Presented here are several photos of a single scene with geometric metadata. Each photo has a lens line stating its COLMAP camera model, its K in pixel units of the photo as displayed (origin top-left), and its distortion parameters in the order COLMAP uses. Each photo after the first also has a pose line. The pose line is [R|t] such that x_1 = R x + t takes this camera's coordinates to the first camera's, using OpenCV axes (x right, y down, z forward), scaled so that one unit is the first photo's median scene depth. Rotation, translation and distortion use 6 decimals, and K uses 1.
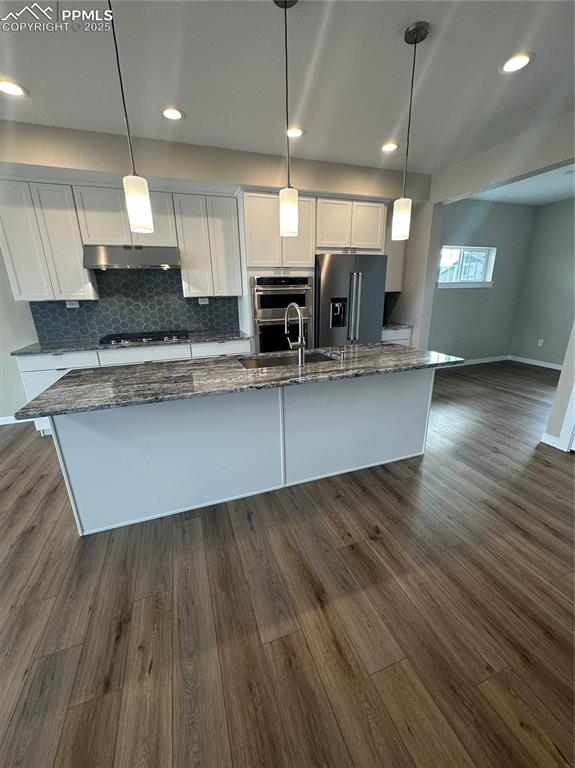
lens RADIAL K [[305.6, 0, 289.4], [0, 305.6, 385.4], [0, 0, 1]] dist [-0.000162, 0.000117]
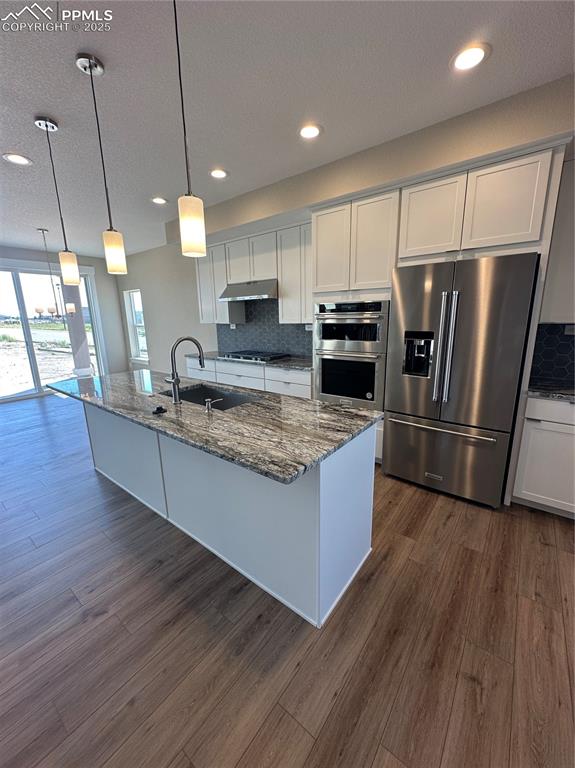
lens RADIAL K [[305.6, 0, 287.7], [0, 305.6, 385.8], [0, 0, 1]] dist [-0.000162, 0.000117]
pose [[0.521243, 0.198281, -0.830054, 0.591763], [-0.247067, 0.966043, 0.075617, -0.161975], [0.816862, 0.165664, 0.552532, 0.455616]]
